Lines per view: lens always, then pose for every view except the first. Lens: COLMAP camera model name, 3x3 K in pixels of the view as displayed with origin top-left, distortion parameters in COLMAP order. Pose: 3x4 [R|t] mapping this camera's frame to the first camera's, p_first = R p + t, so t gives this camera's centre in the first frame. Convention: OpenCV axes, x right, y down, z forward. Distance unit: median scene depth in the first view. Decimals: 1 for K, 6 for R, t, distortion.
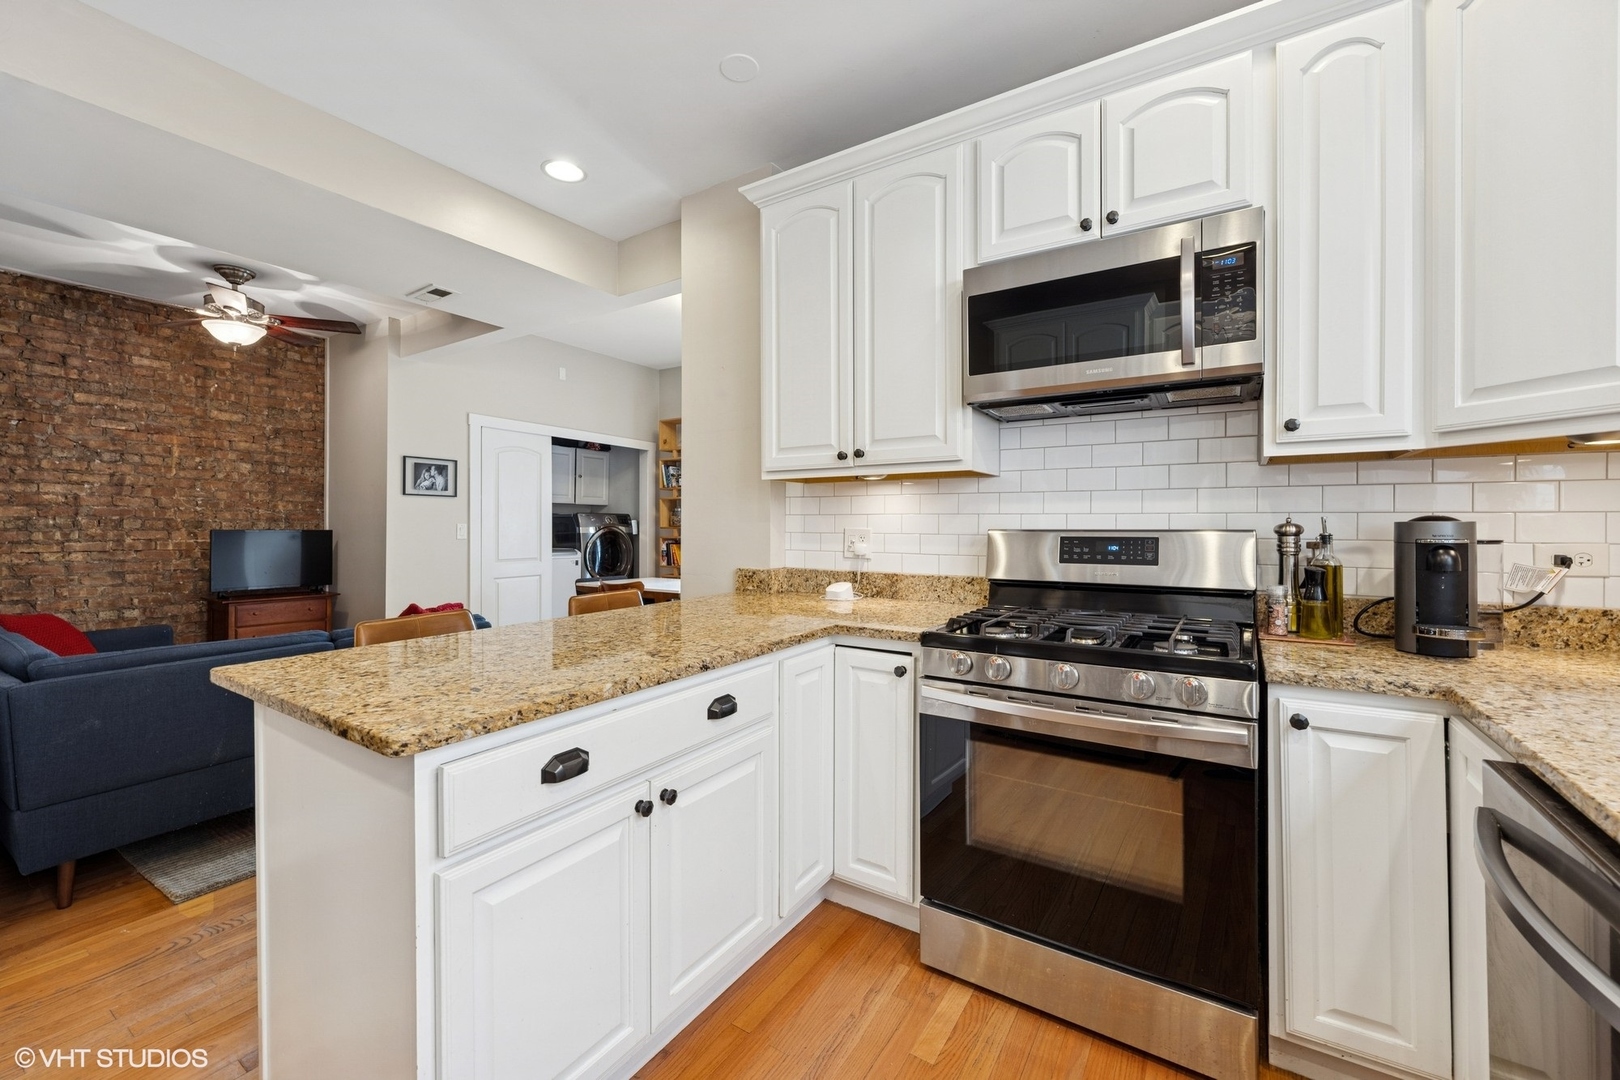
lens RADIAL K [[653.2, 0, 809.3], [0, 653.2, 529.2], [0, 0, 1]] dist [0.001340, -0.000869]
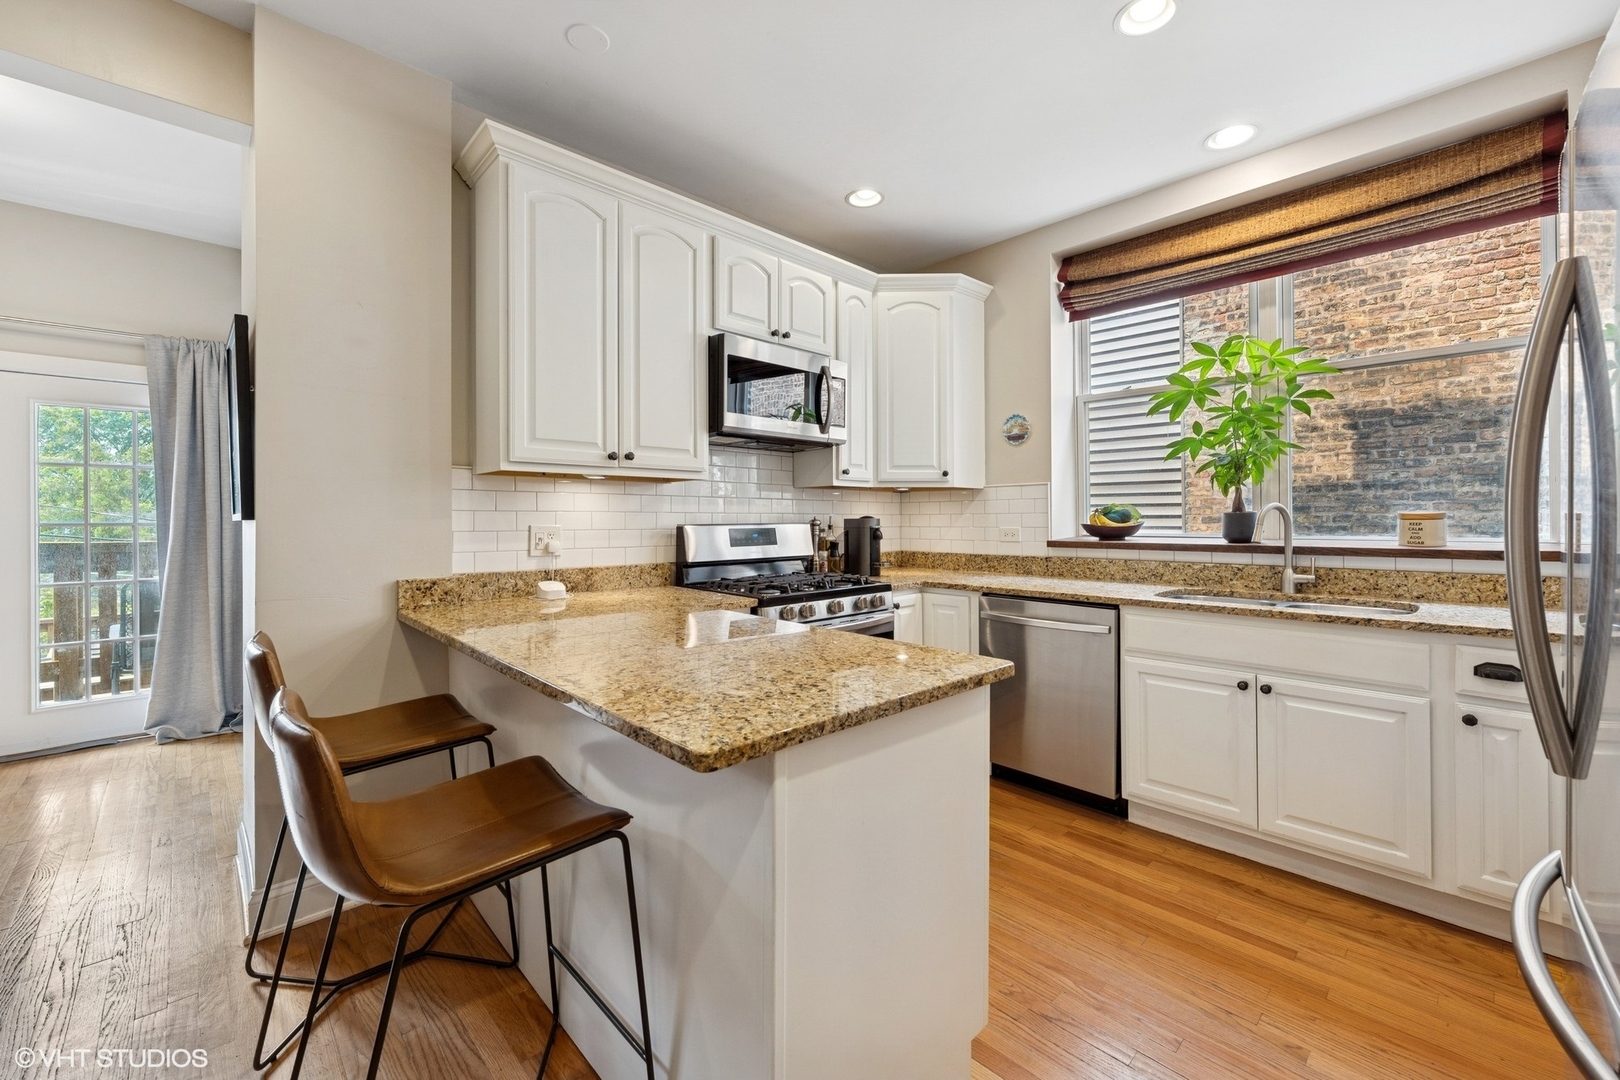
lens RADIAL K [[653.2, 0, 813.6], [0, 653.2, 519.1], [0, 0, 1]] dist [0.001340, -0.000869]
pose [[0.221145, -0.000968, 0.975240, -0.468831], [0.010953, 0.999939, -0.001492, -0.002828], [-0.975179, 0.011012, 0.221142, 0.234653]]
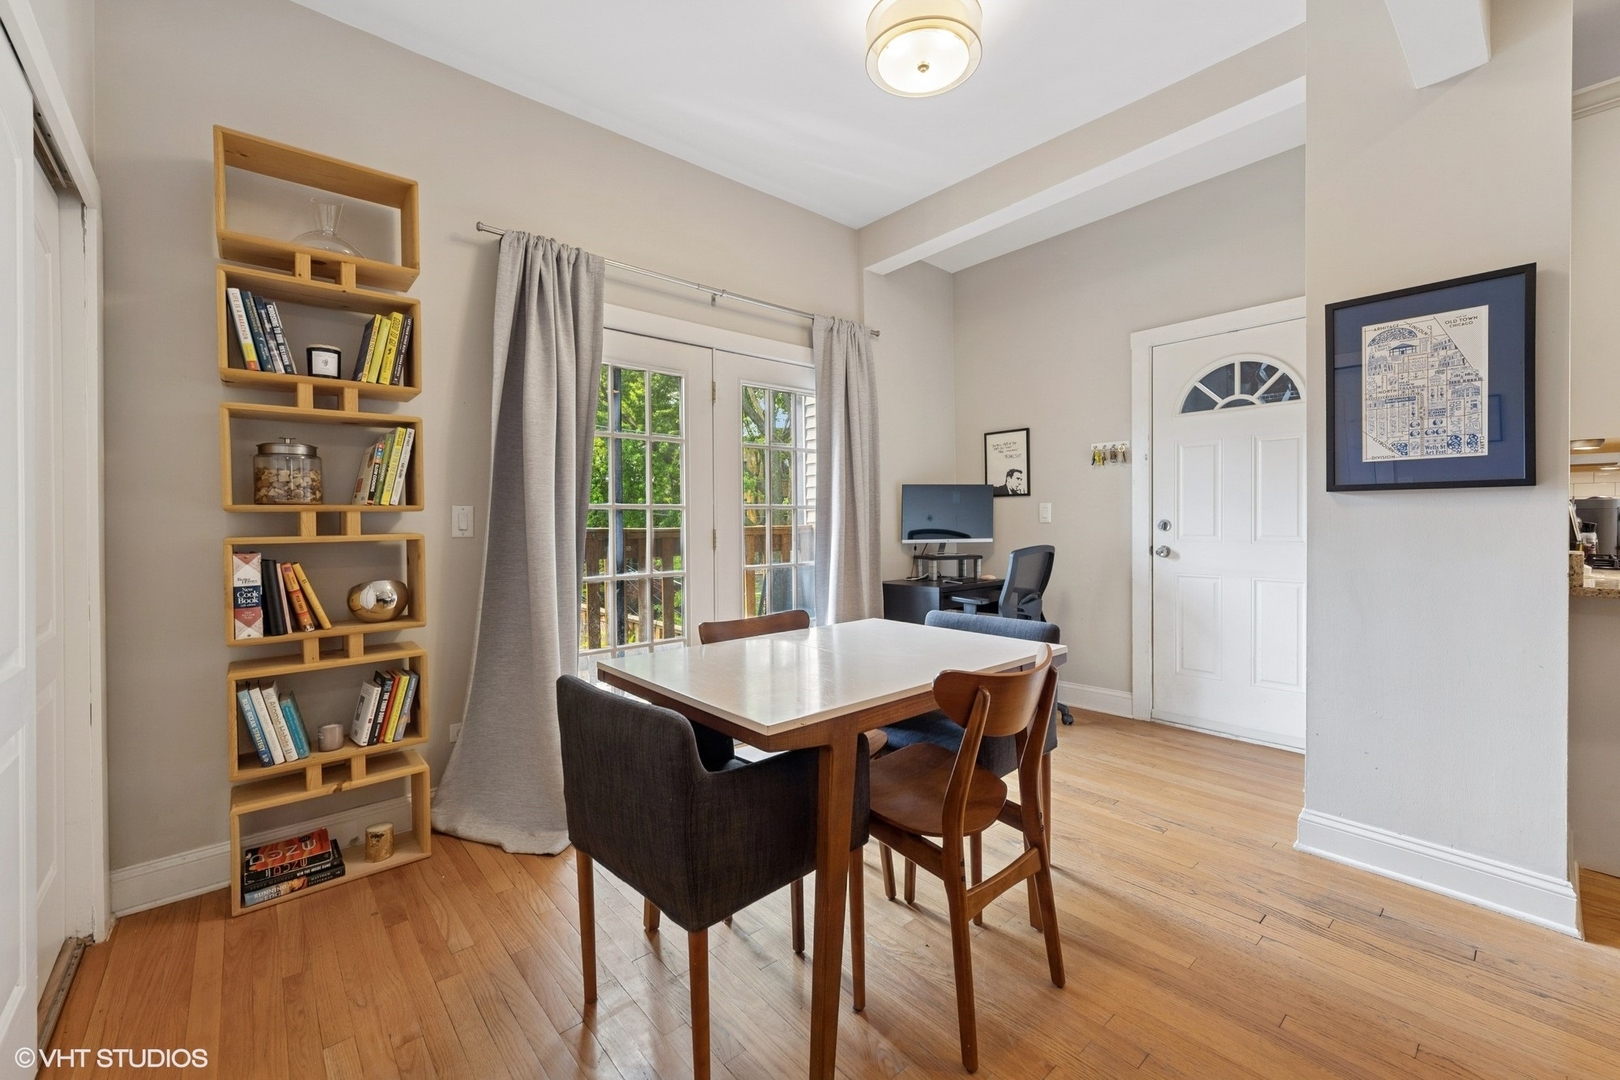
lens RADIAL K [[653.2, 0, 813.9], [0, 653.2, 518.9], [0, 0, 1]] dist [0.001340, -0.000869]
pose [[0.265501, -0.002453, 0.964107, -0.631144], [0.011407, 0.999935, -0.000597, 0.008412], [-0.964043, 0.011157, 0.265512, 0.995174]]
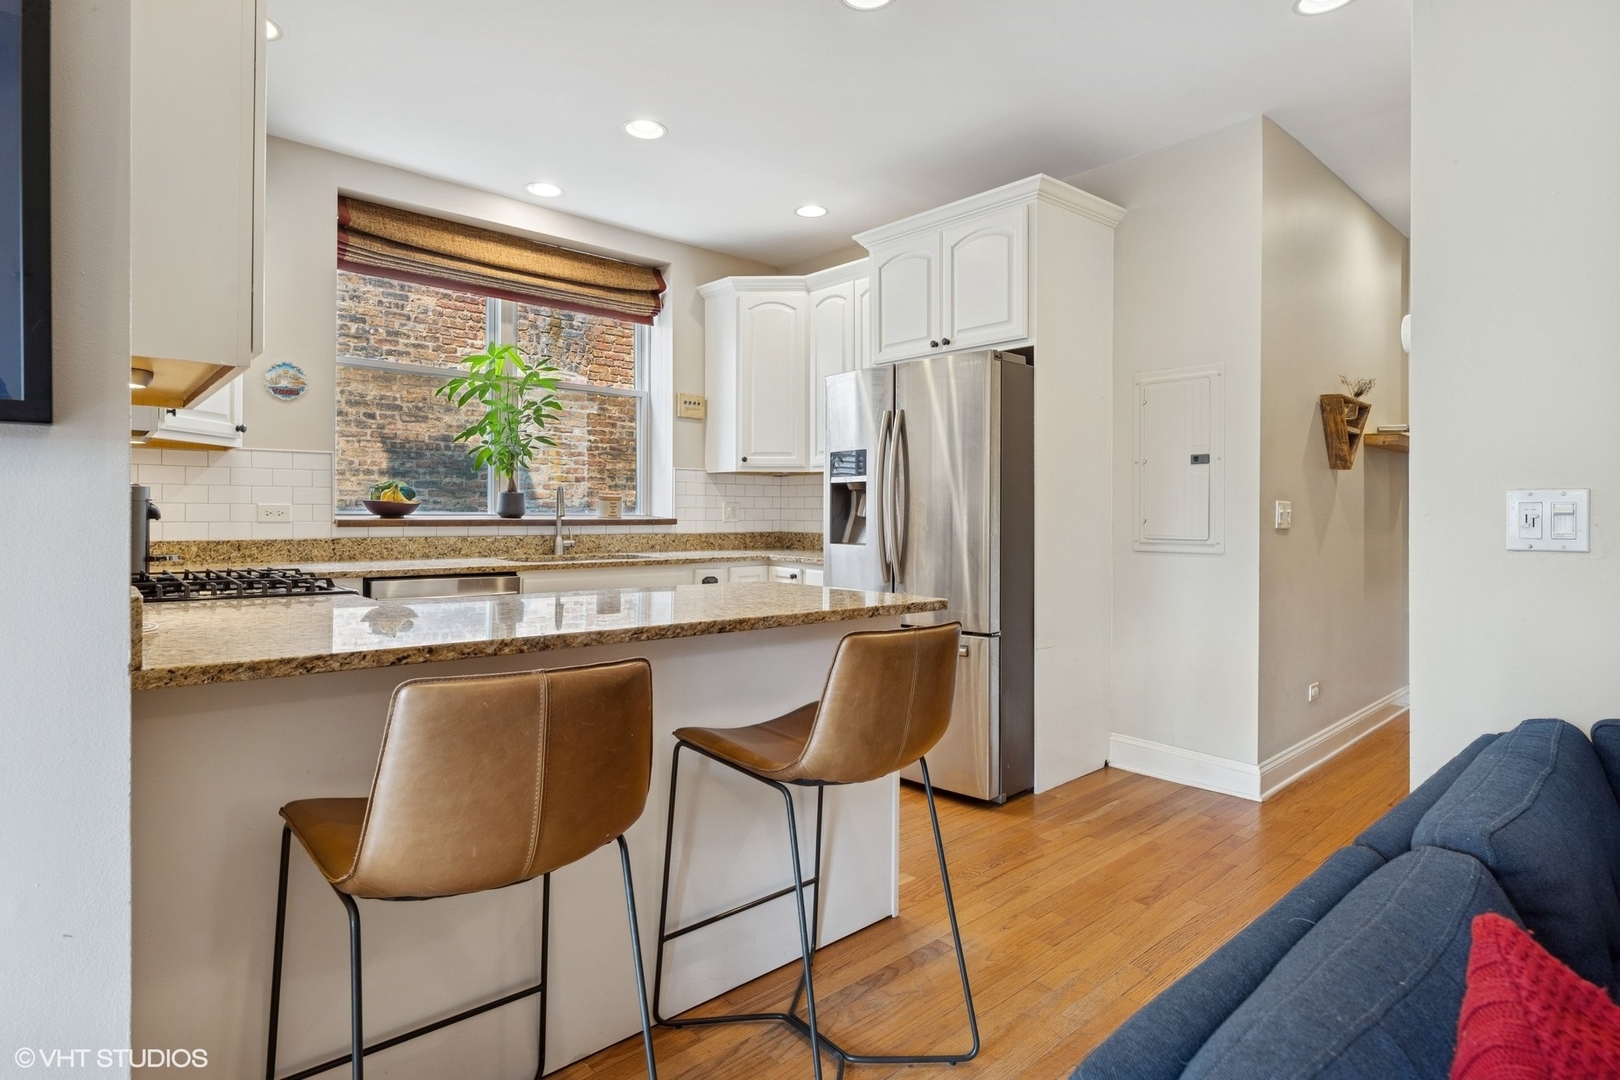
lens RADIAL K [[840.3, 0, 808.1], [0, 840.3, 508.3], [0, 0, 1]] dist [-0.005338, -0.000460]
pose [[-0.967910, -0.003667, 0.251271, -0.338496], [-0.003654, 0.999993, 0.000518, 0.010258], [-0.251272, -0.000417, -0.967917, 0.812299]]
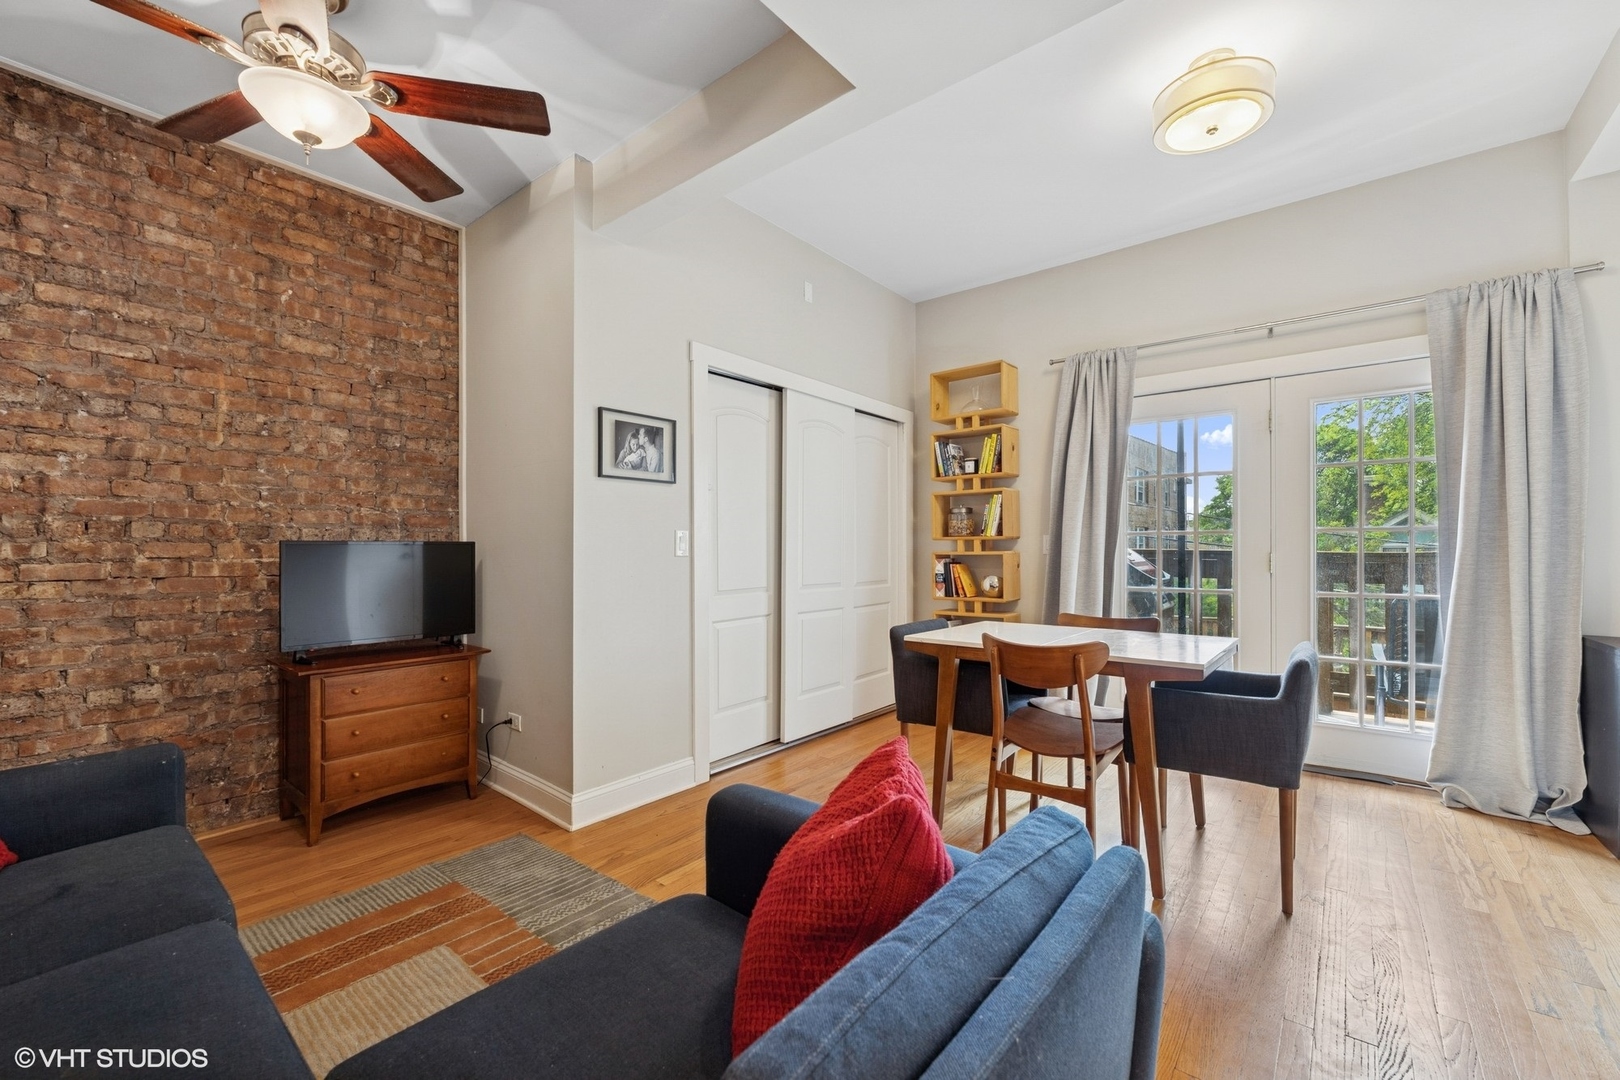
lens RADIAL K [[653.2, 0, 808.3], [0, 653.2, 551.2], [0, 0, 1]] dist [0.001340, -0.000869]
pose [[0.994474, -0.005177, -0.104857, -0.413359], [0.005529, 0.999980, 0.003059, 0.011060], [0.104839, -0.003621, 0.994483, 0.497550]]
